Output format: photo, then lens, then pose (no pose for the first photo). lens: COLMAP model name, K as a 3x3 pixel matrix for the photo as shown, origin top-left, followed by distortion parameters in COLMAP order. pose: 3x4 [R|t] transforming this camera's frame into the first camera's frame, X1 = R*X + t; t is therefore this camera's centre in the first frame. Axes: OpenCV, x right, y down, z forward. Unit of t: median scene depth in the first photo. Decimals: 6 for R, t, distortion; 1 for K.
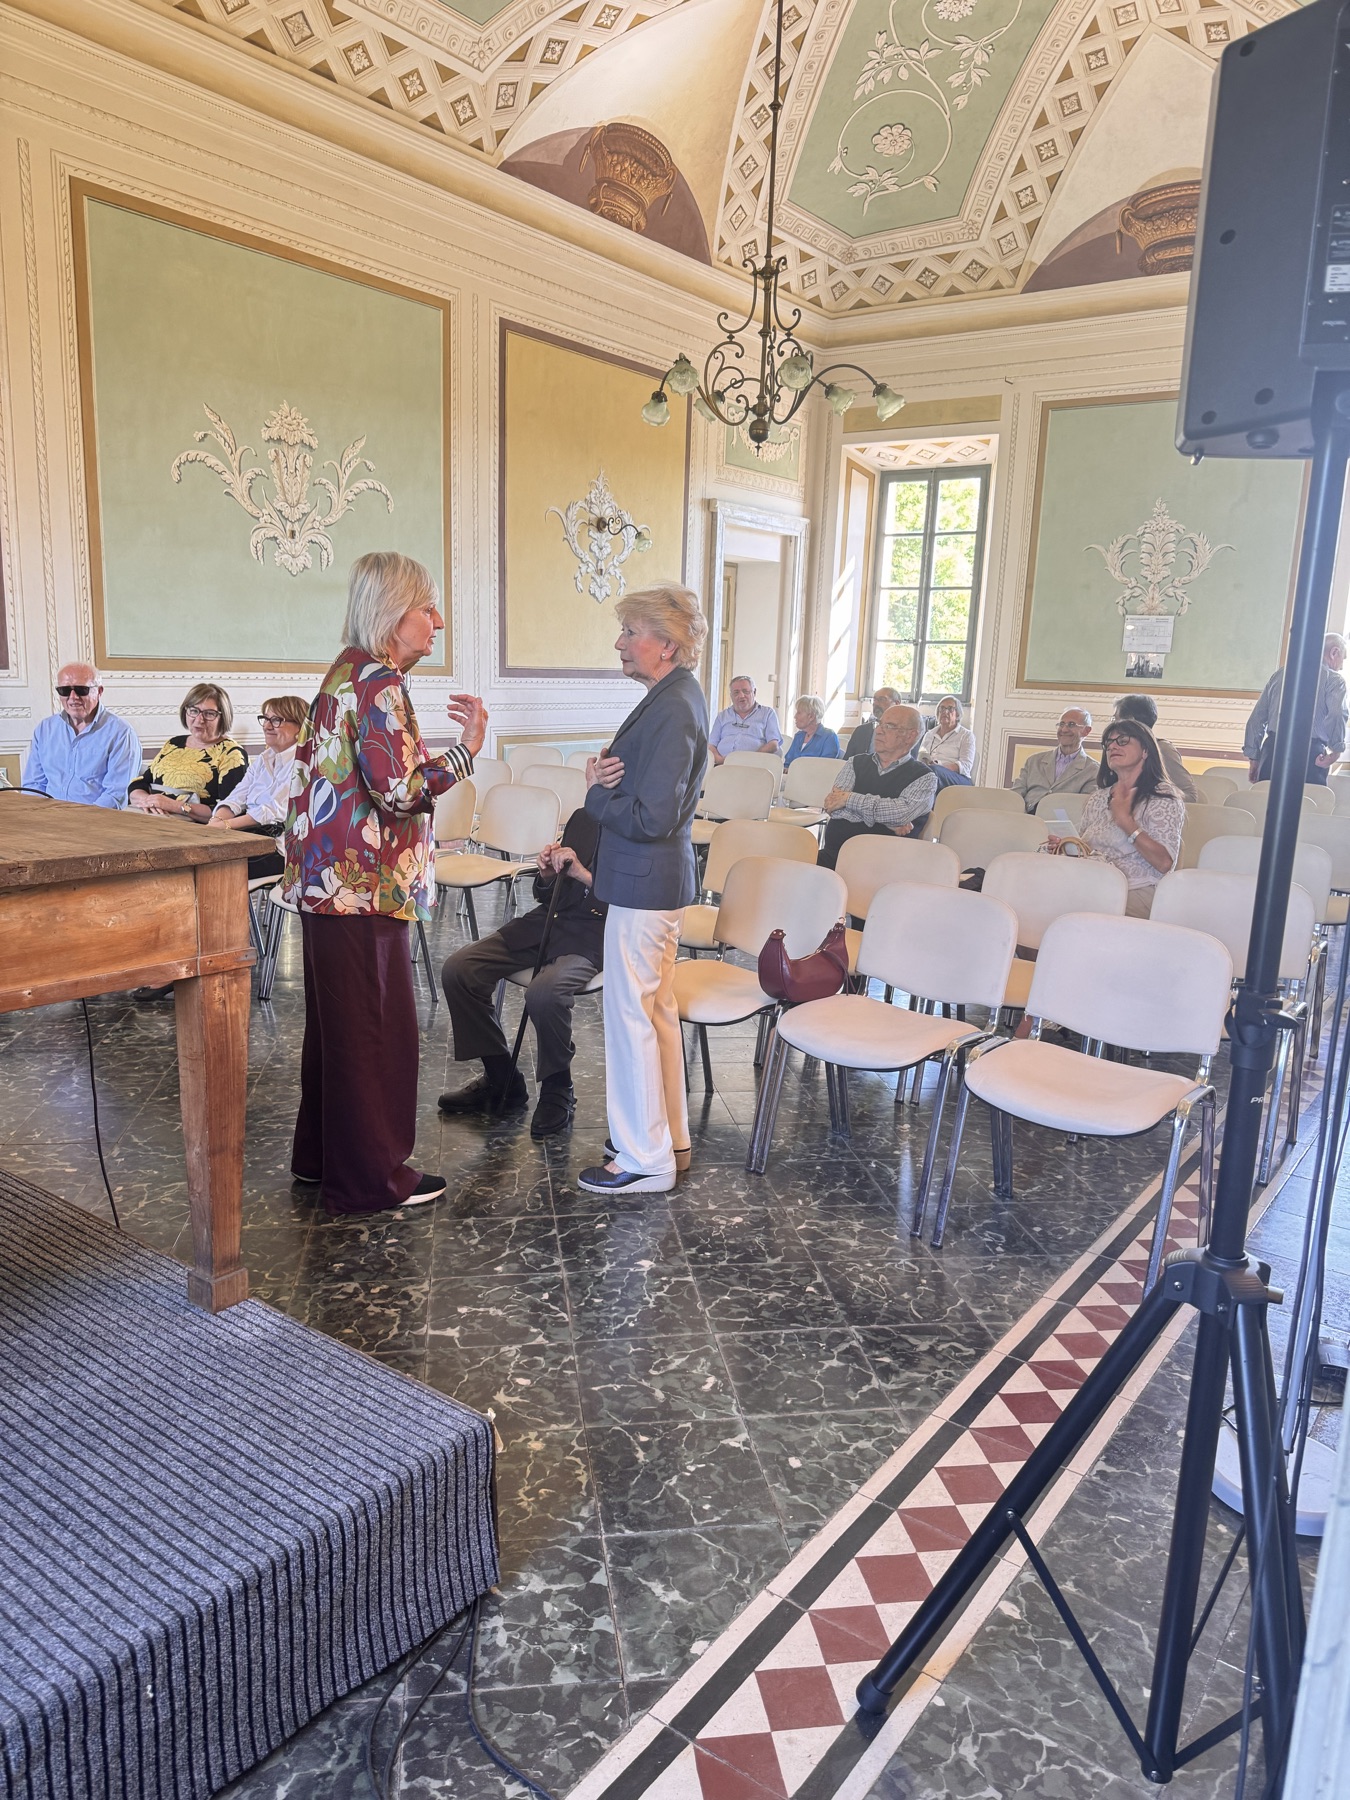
lens RADIAL K [[1271.8, 0, 681.4], [0, 1271.8, 904.0], [0, 0, 1]] dist [0.002845, -0.024405]
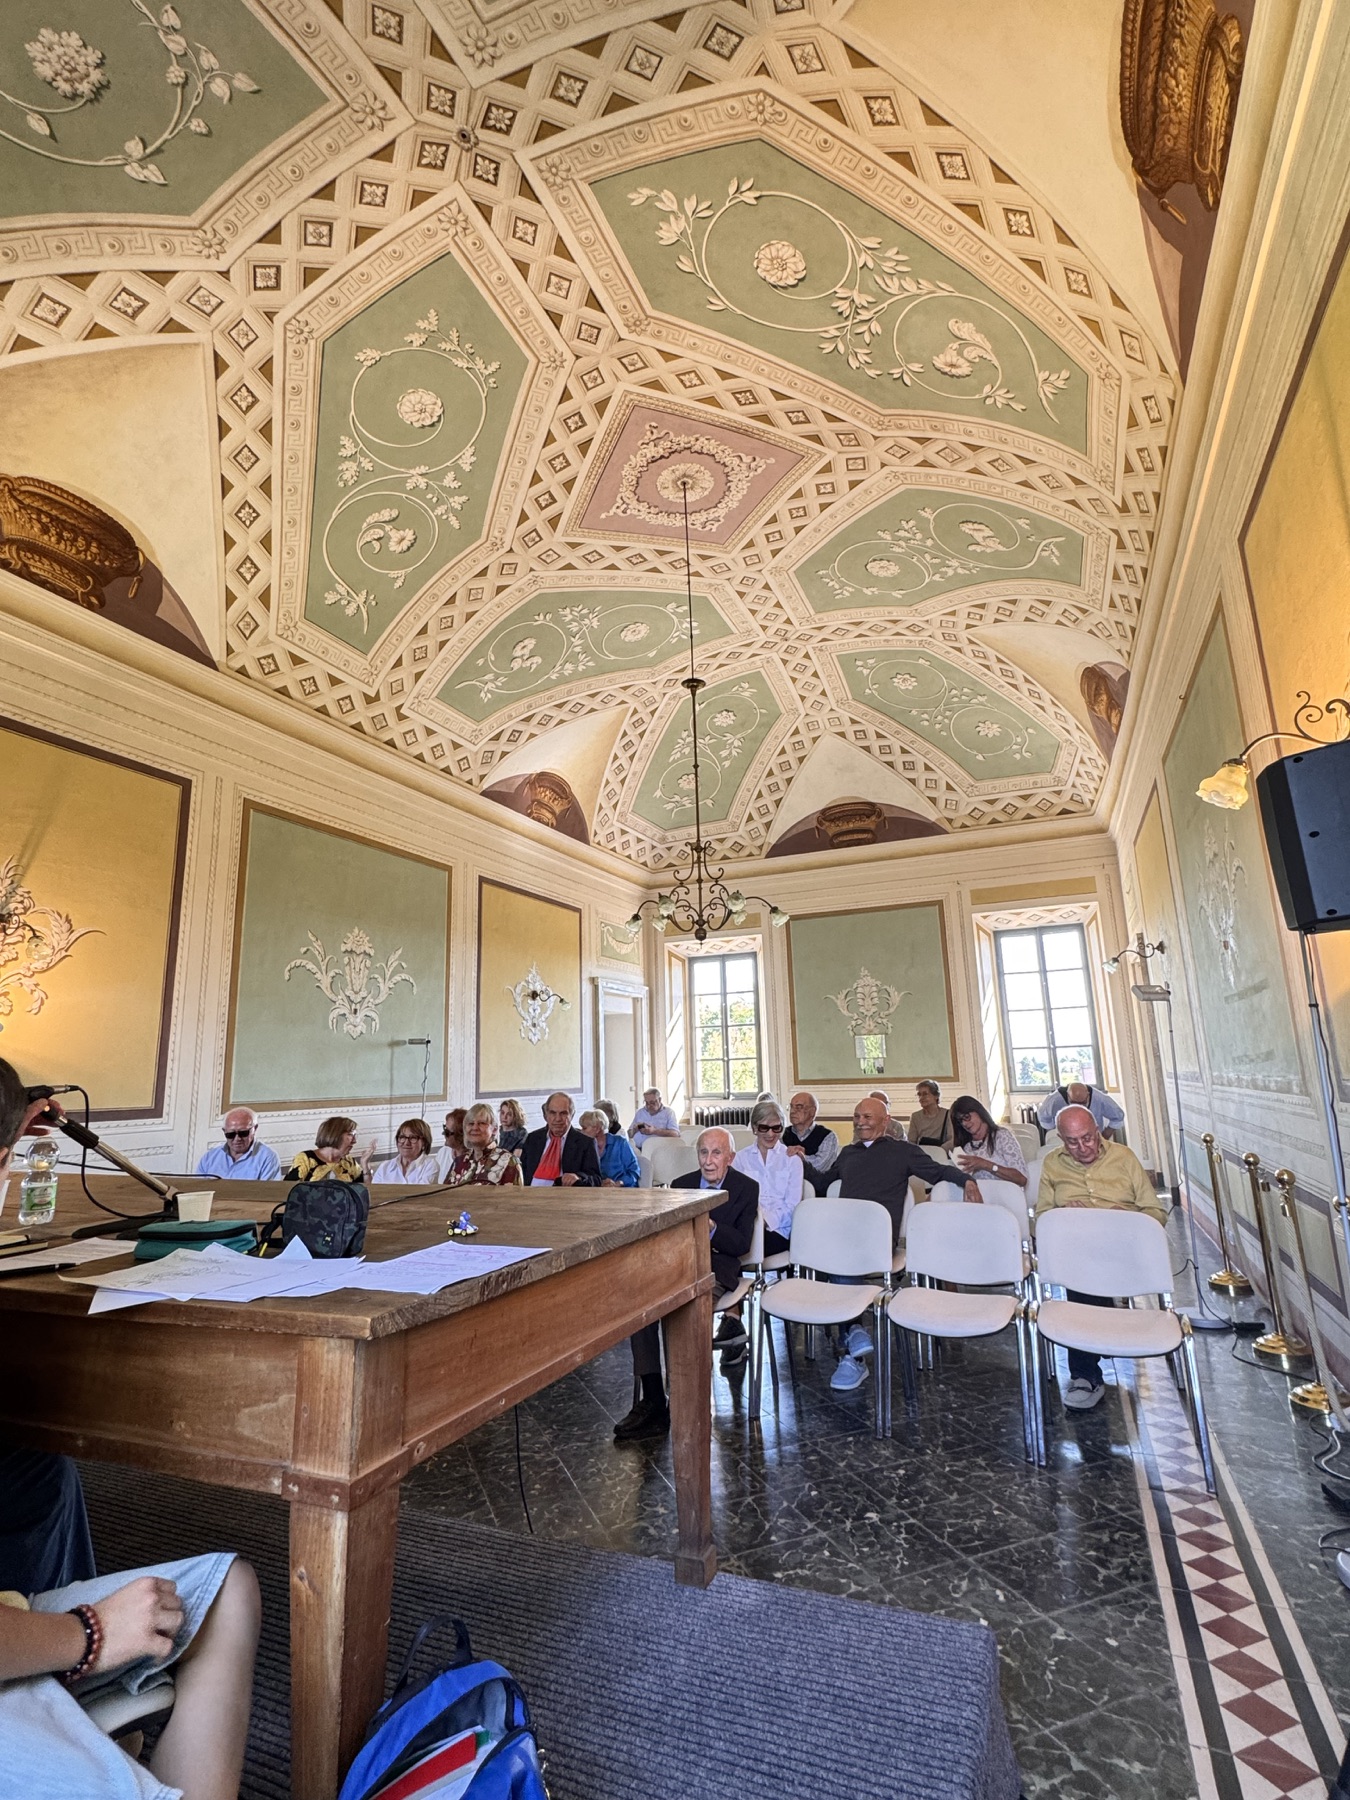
lens RADIAL K [[848.0, 0, 675.0], [0, 848.0, 900.0], [0, 0, 1]] dist [-0.029146, 0.007858]
pose [[0.975307, -0.016721, 0.220221, -0.135502], [0.100065, 0.922366, -0.373131, -0.004838], [-0.196886, 0.385954, 0.901263, -0.009420]]
